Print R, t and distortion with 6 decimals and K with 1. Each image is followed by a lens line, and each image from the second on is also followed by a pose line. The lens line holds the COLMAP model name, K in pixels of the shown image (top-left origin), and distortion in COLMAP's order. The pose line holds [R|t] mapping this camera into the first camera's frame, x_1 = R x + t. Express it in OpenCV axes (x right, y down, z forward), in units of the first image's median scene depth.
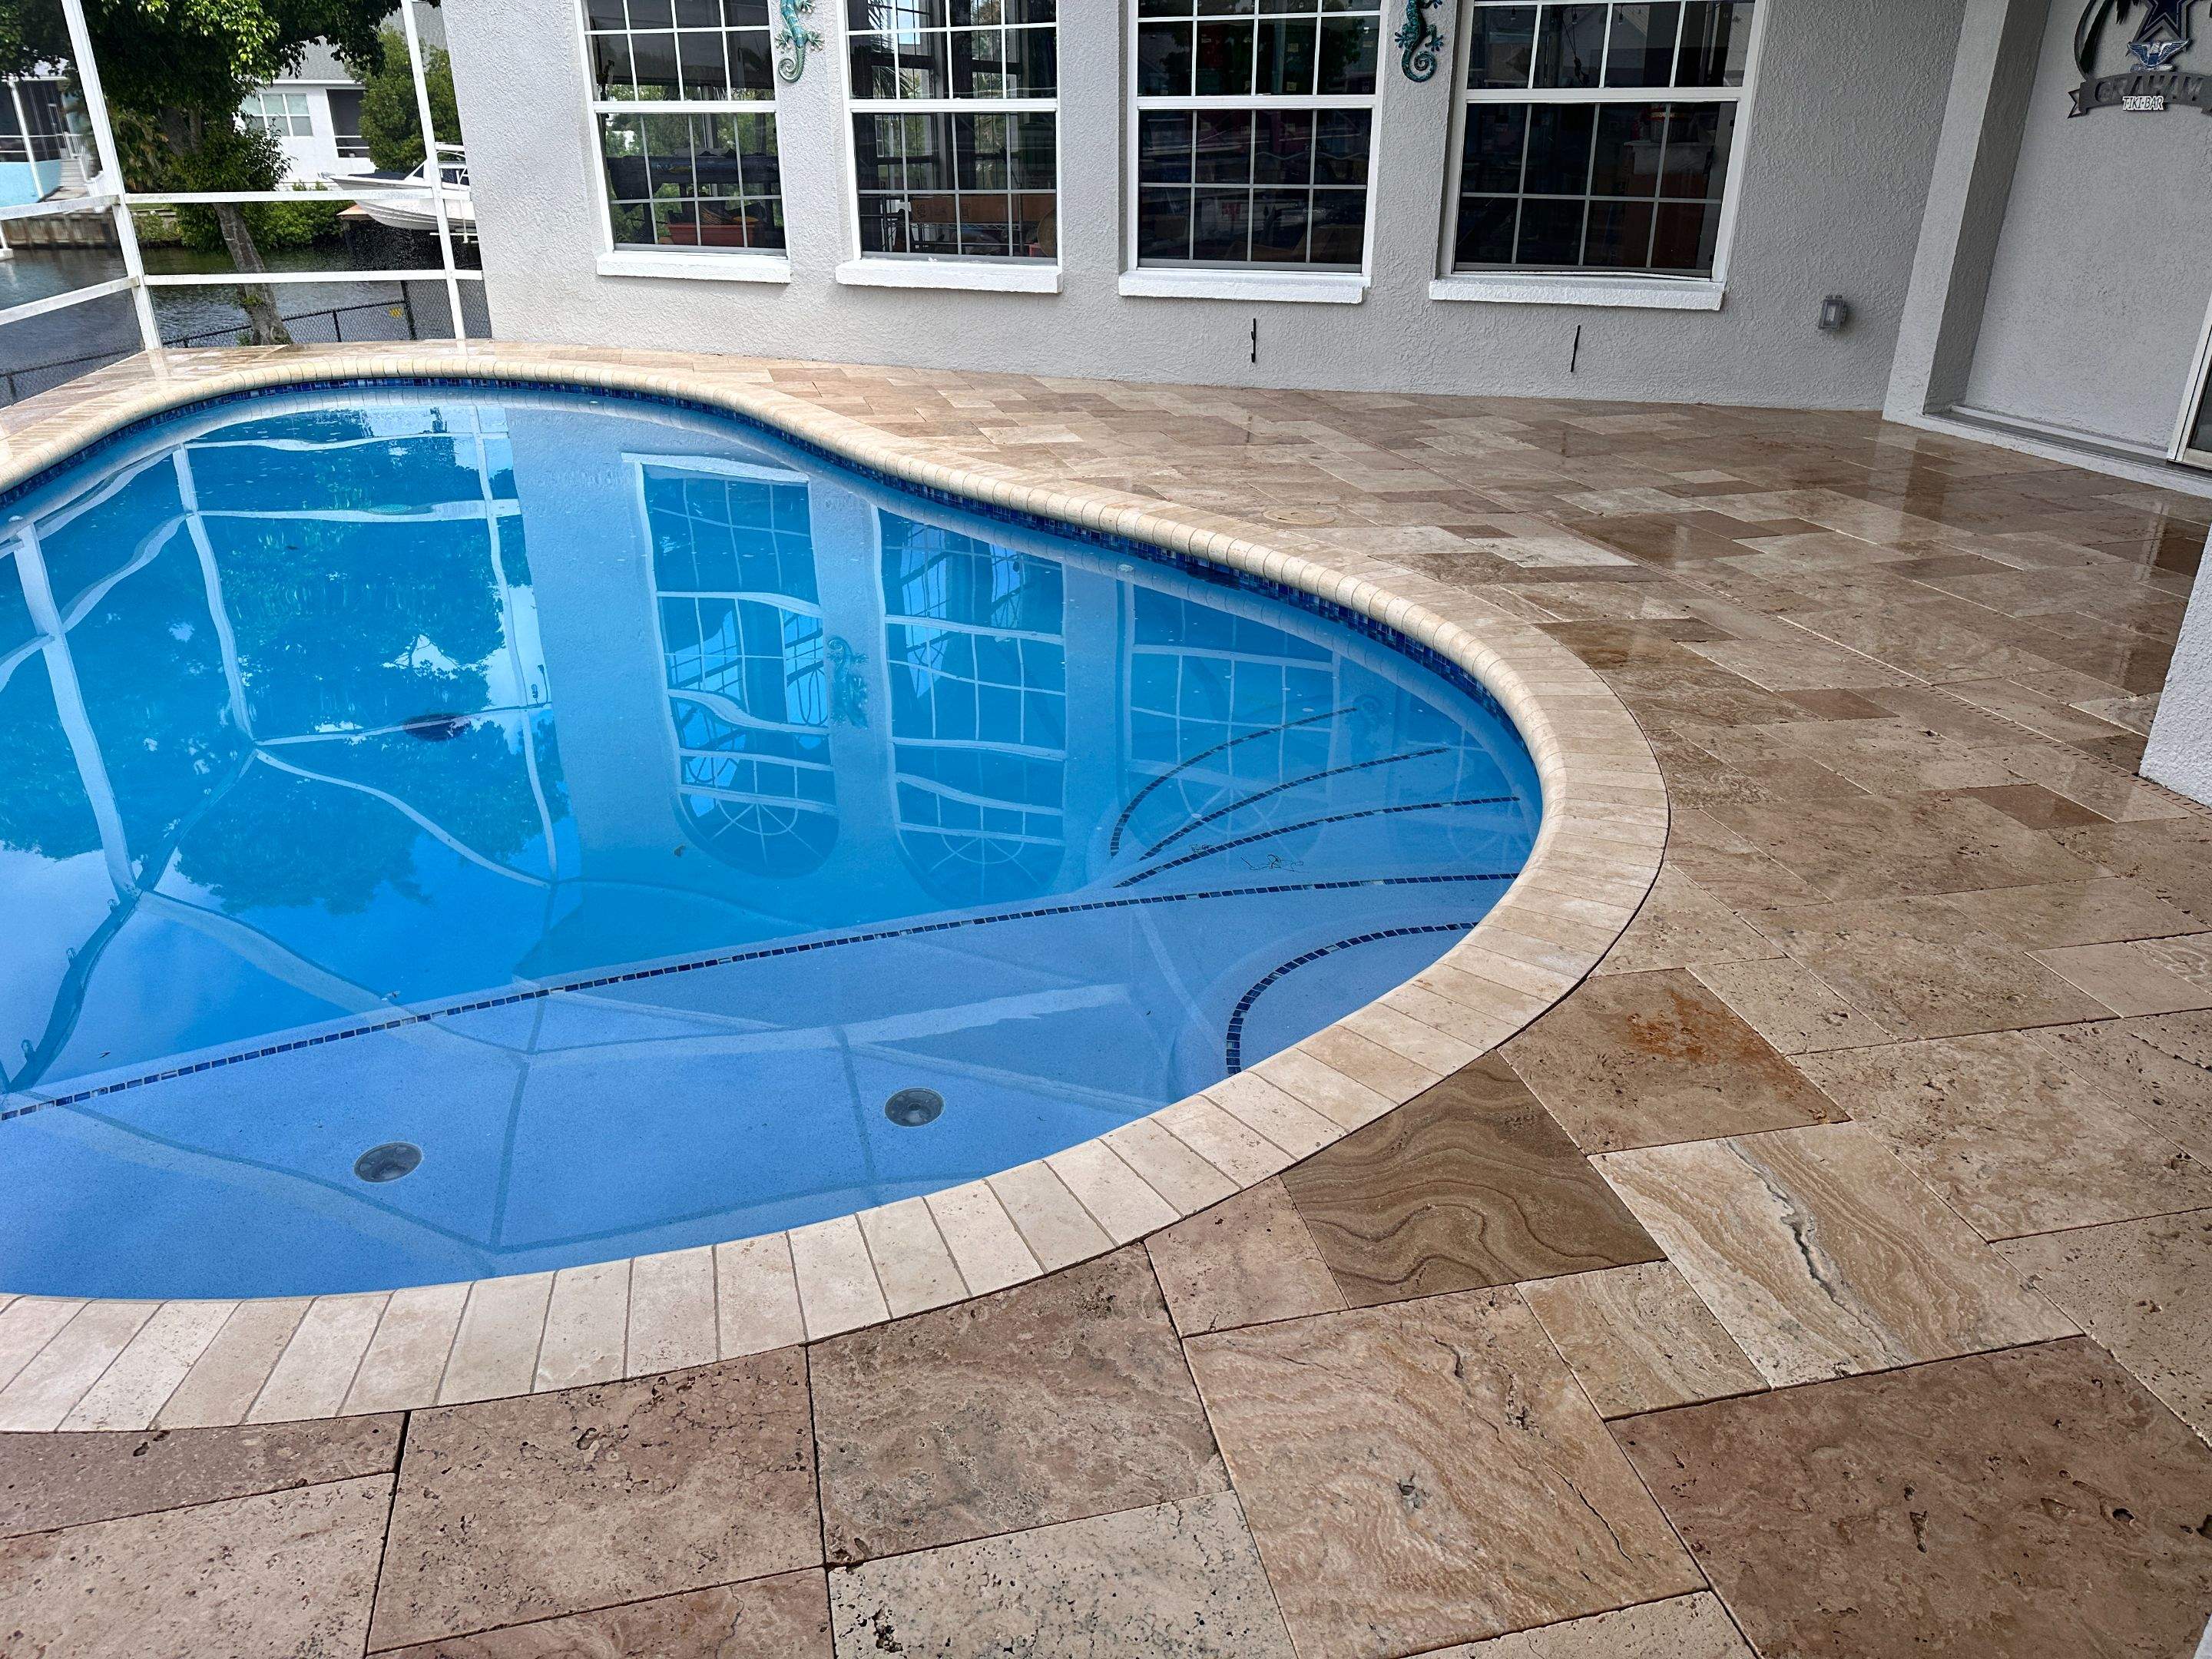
lens RADIAL K [[1546.2, 0, 1104.6], [0, 1546.2, 828.7], [0, 0, 1]] dist [0.037820, -0.038407]
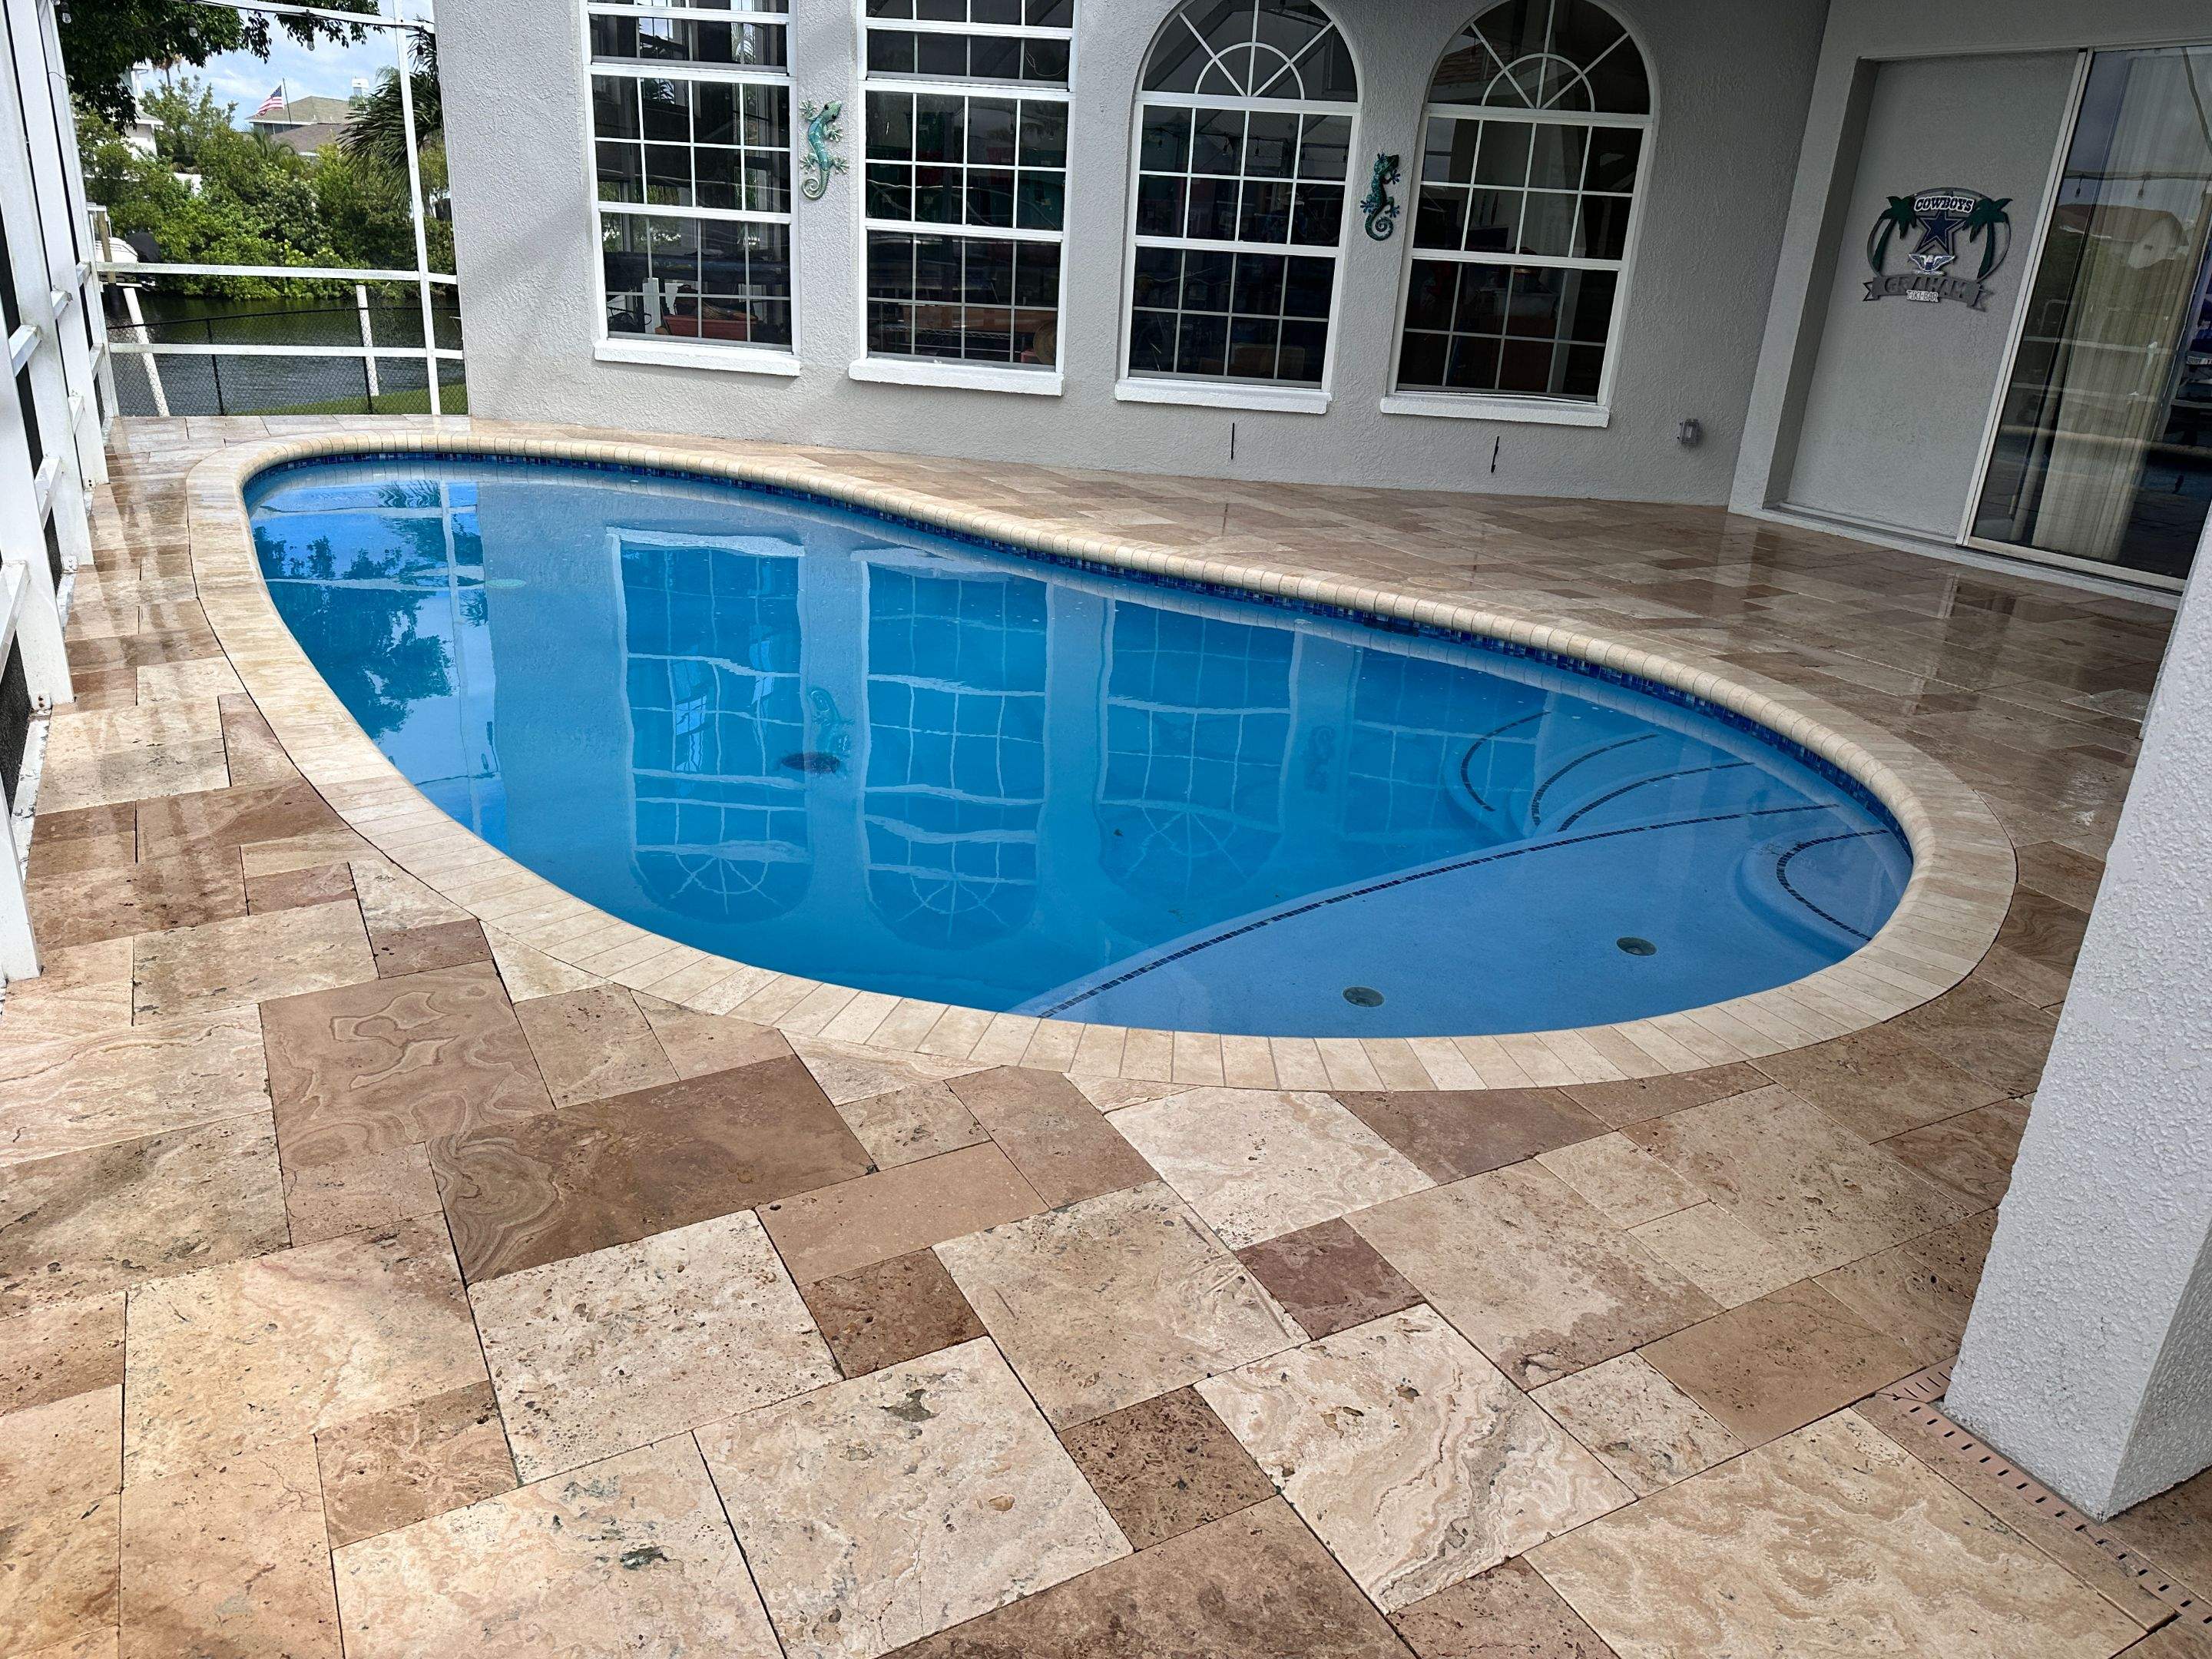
lens RADIAL K [[1546.2, 0, 1120.9], [0, 1546.2, 831.7], [0, 0, 1]] dist [0.037820, -0.038407]
pose [[0.963206, -0.042591, 0.265368, -0.342563], [0.054219, 0.997856, -0.036644, 0.027919], [-0.263239, 0.049684, 0.963450, -0.121999]]
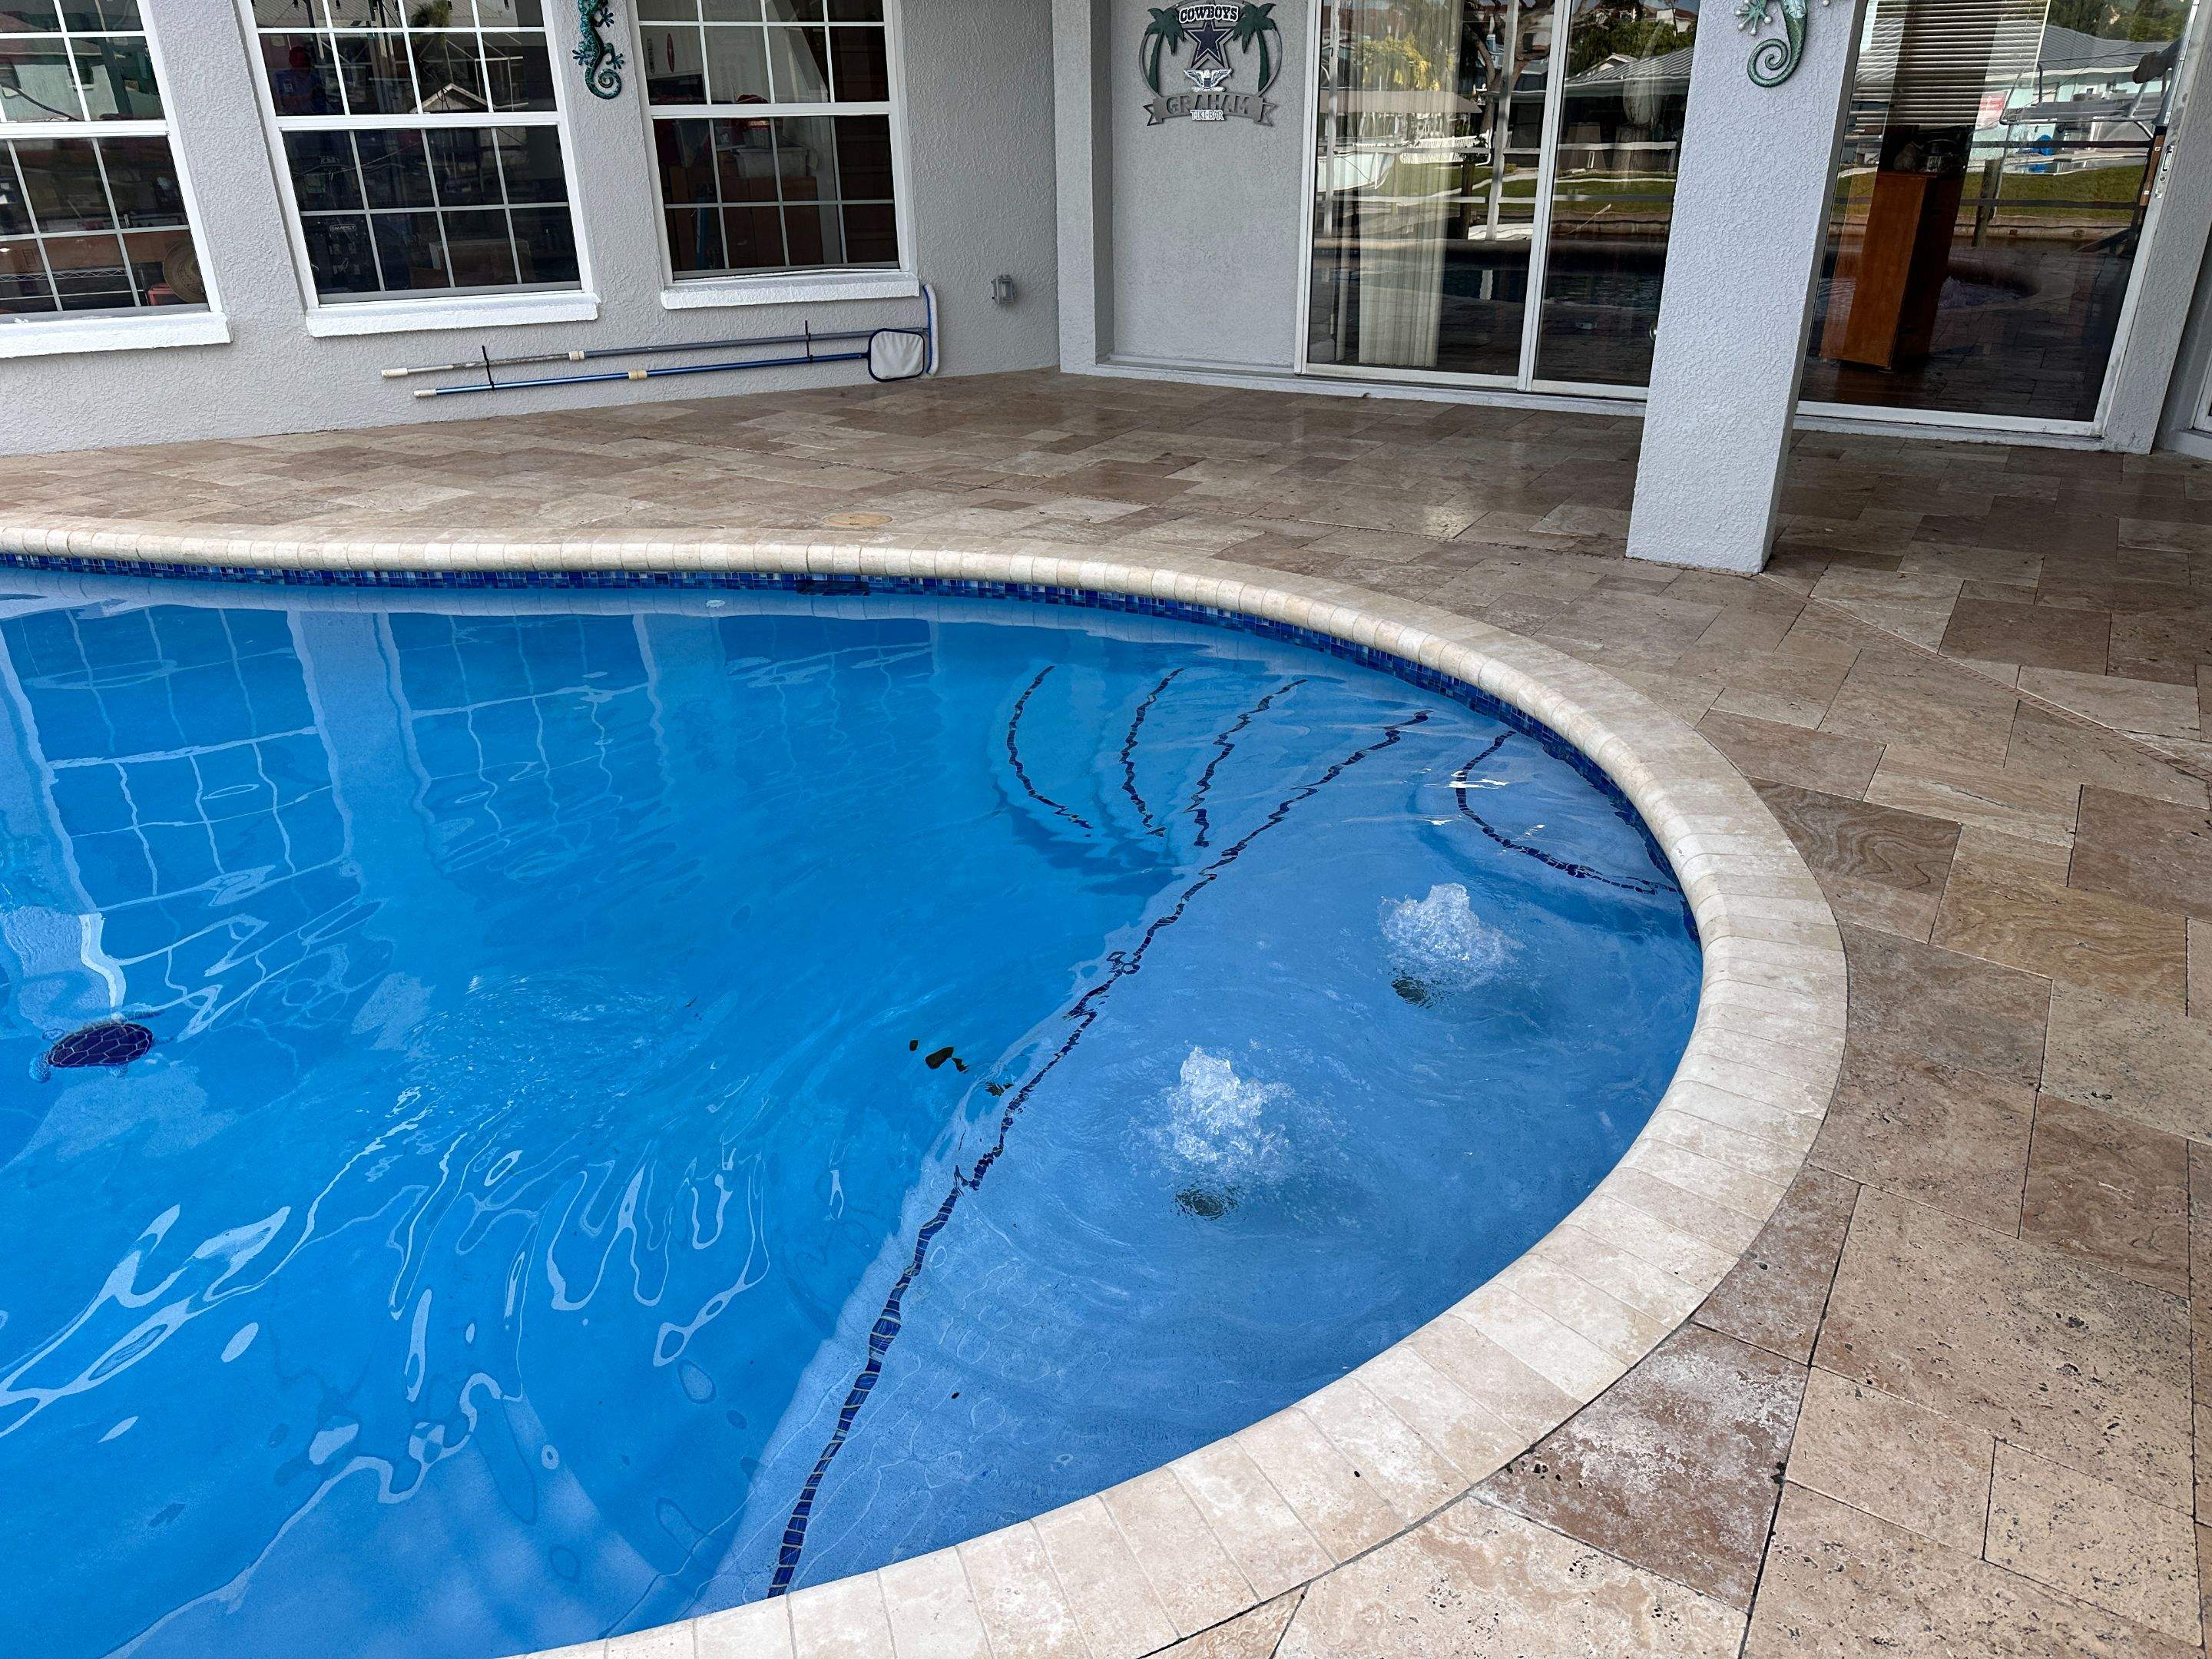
lens RADIAL K [[1546.2, 0, 1086.9], [0, 1546.2, 839.7], [0, 0, 1]] dist [0.037820, -0.038407]
pose [[0.716249, -0.310279, 0.625072, -0.353672], [0.300095, 0.945615, 0.125524, -0.054859], [-0.630024, 0.097675, 0.770408, 0.064752]]
